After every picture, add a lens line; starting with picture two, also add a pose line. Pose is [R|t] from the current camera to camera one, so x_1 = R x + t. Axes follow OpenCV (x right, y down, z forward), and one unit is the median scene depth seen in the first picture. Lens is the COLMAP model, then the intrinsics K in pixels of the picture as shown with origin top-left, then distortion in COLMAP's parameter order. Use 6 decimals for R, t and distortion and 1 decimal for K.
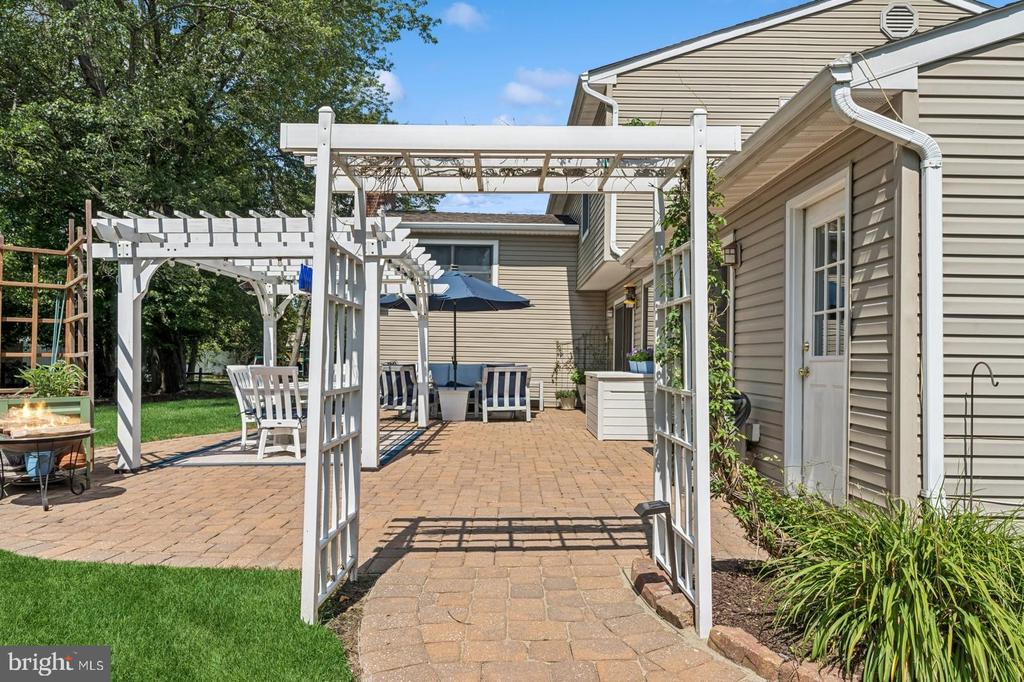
lens RADIAL K [[657.3, 0, 512.0], [0, 657.3, 341.0], [0, 0, 1]] dist [0.000061, 0.000602]
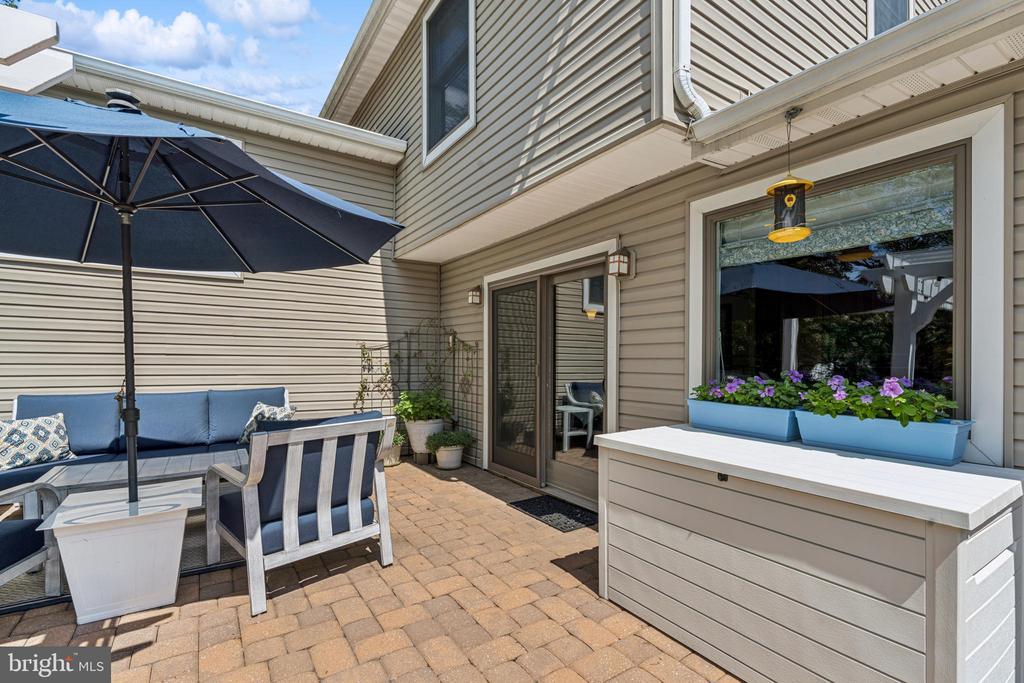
lens RADIAL K [[468.7, 0, 512.0], [0, 468.7, 351.4], [0, 0, 1]] dist [-0.018514, 0.008967]
pose [[0.832450, -0.012253, 0.553965, -0.060263], [0.001345, 0.999797, 0.020094, -0.002118], [-0.554099, -0.015982, 0.832297, 0.738433]]
